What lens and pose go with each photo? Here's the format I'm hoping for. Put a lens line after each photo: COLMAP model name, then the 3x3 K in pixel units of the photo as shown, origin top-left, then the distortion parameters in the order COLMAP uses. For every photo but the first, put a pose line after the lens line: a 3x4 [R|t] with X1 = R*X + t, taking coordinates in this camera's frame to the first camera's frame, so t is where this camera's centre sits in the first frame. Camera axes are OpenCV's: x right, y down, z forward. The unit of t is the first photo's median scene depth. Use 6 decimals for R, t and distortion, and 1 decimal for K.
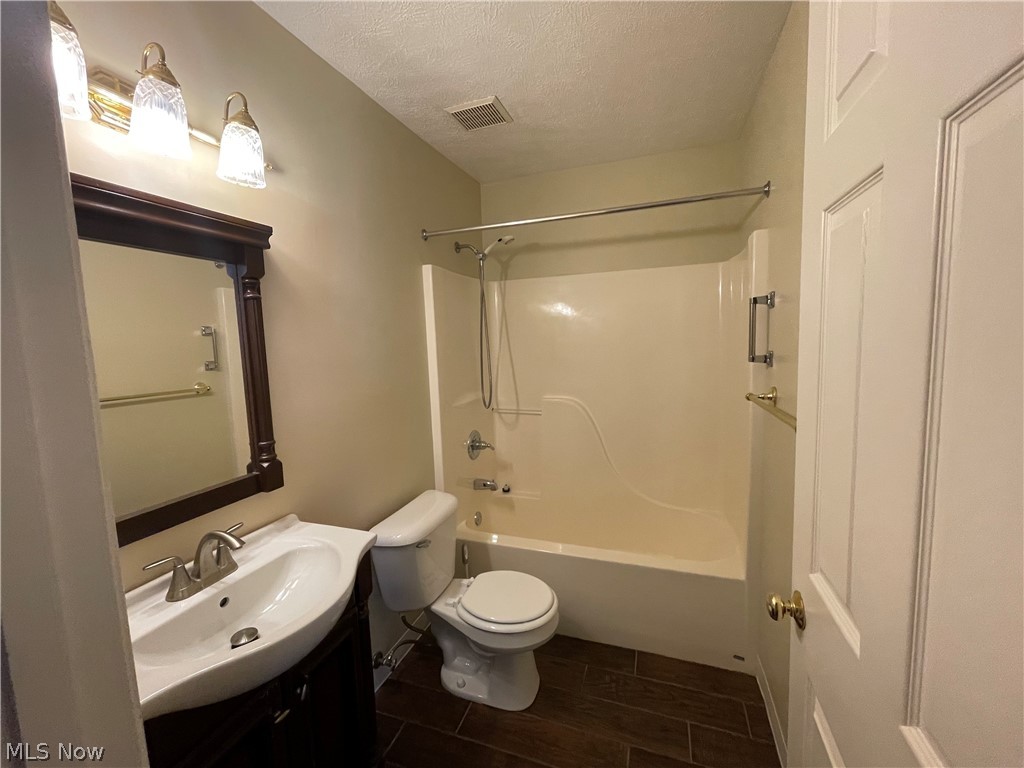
lens RADIAL K [[418.5, 0, 509.3], [0, 418.5, 382.5], [0, 0, 1]] dist [0.001590, -0.000790]
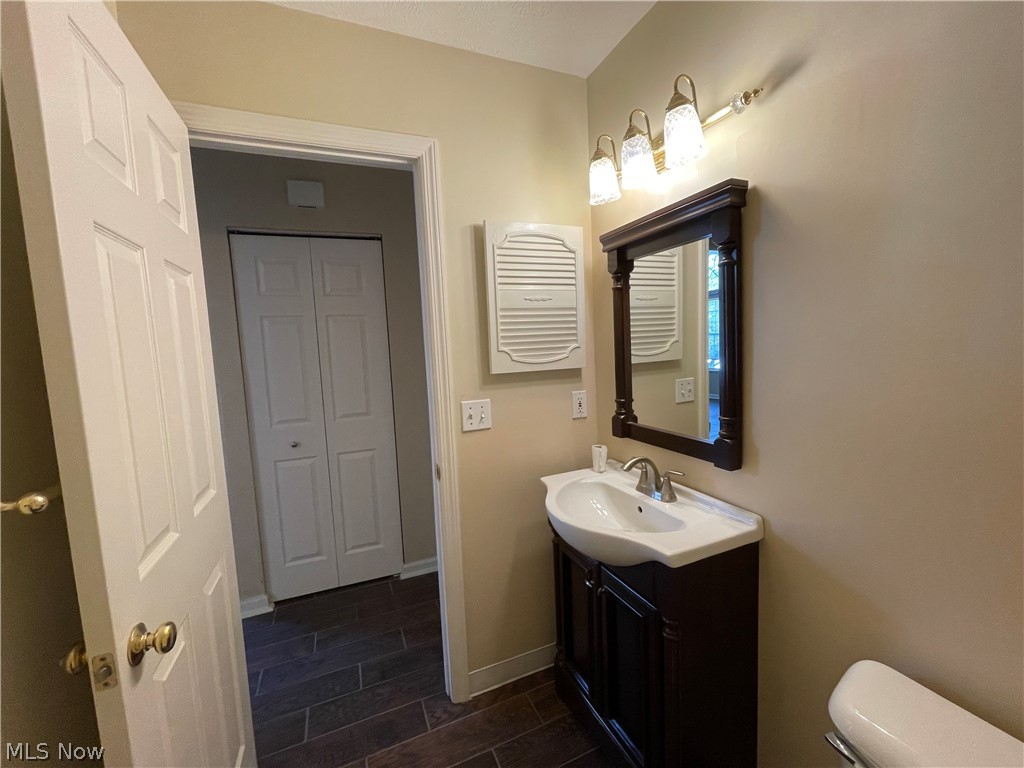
lens RADIAL K [[418.5, 0, 511.4], [0, 418.5, 382.3], [0, 0, 1]] dist [0.001590, -0.000790]
pose [[-0.743223, 0.123993, -0.657454, 0.441446], [0.000863, 0.982853, 0.184387, -0.124772], [0.669043, 0.136473, -0.730586, 1.540334]]
